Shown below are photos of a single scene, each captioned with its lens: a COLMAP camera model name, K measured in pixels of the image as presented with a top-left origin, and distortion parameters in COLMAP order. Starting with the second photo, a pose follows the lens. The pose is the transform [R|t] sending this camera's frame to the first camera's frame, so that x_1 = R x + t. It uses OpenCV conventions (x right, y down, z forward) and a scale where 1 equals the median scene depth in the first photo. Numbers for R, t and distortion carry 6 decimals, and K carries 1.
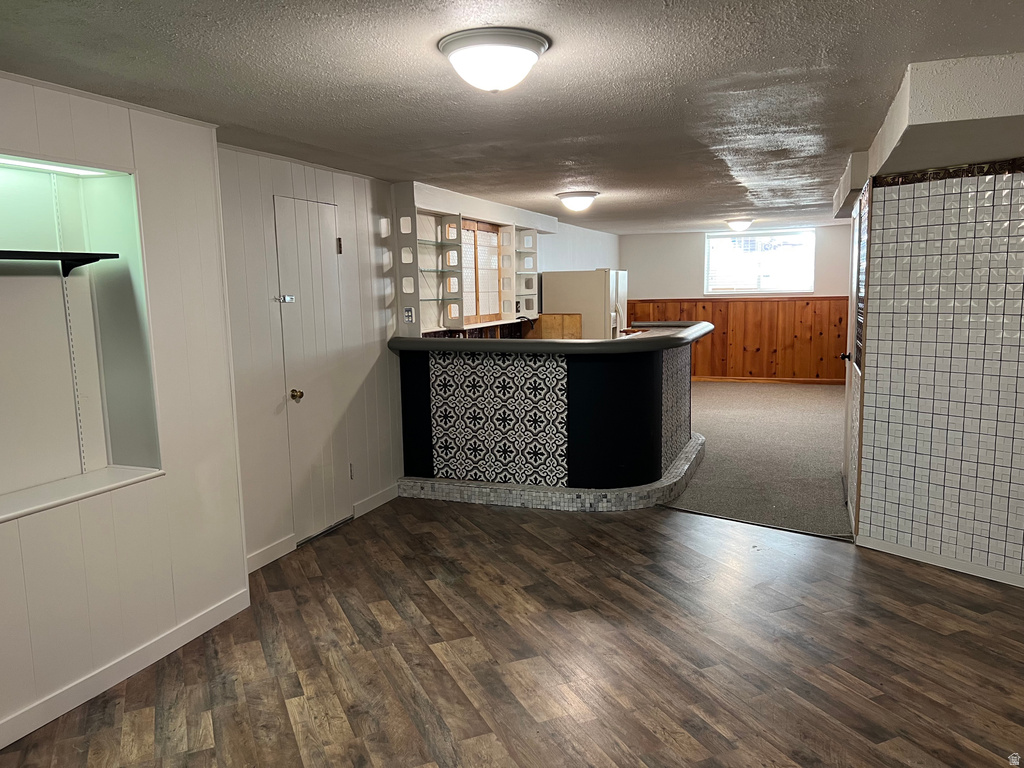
lens RADIAL K [[754.7, 0, 548.7], [0, 754.7, 386.0], [0, 0, 1]] dist [-0.001770, -0.001366]
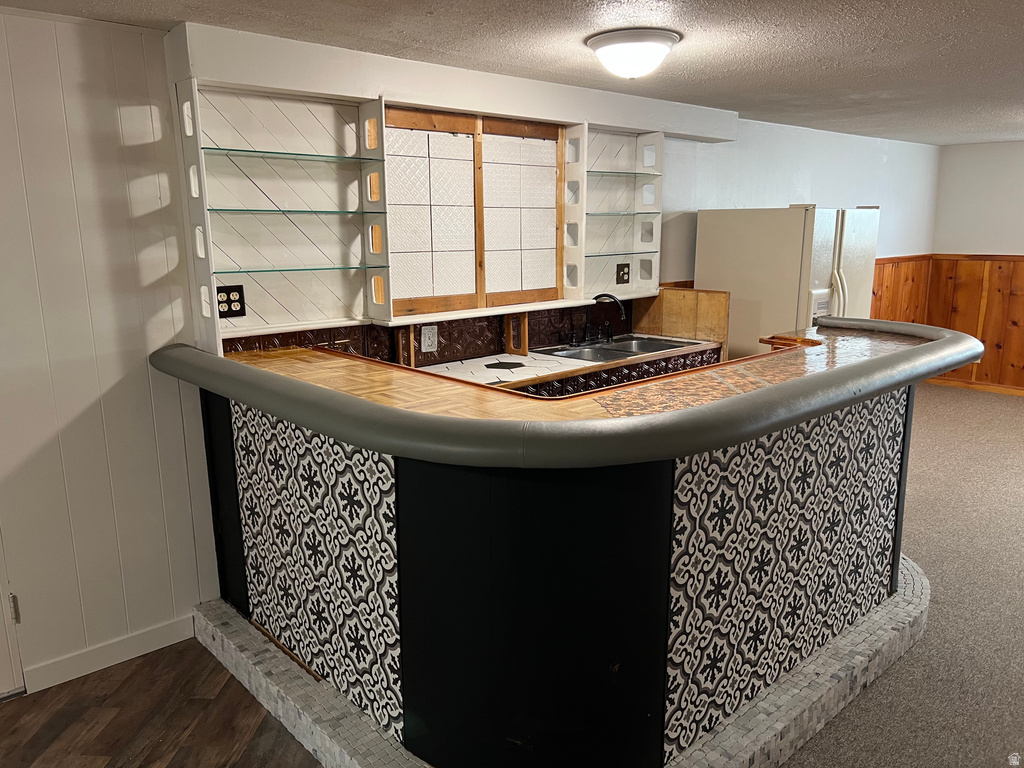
lens RADIAL K [[784.3, 0, 512.0], [0, 784.3, 384.0], [0, 0, 1]] dist [-0.000645, 0.001080]
pose [[0.876921, 0.105473, -0.468919, 0.200366], [-0.070237, 0.993273, 0.092064, -0.082724], [0.475475, -0.047797, 0.878430, 0.513374]]
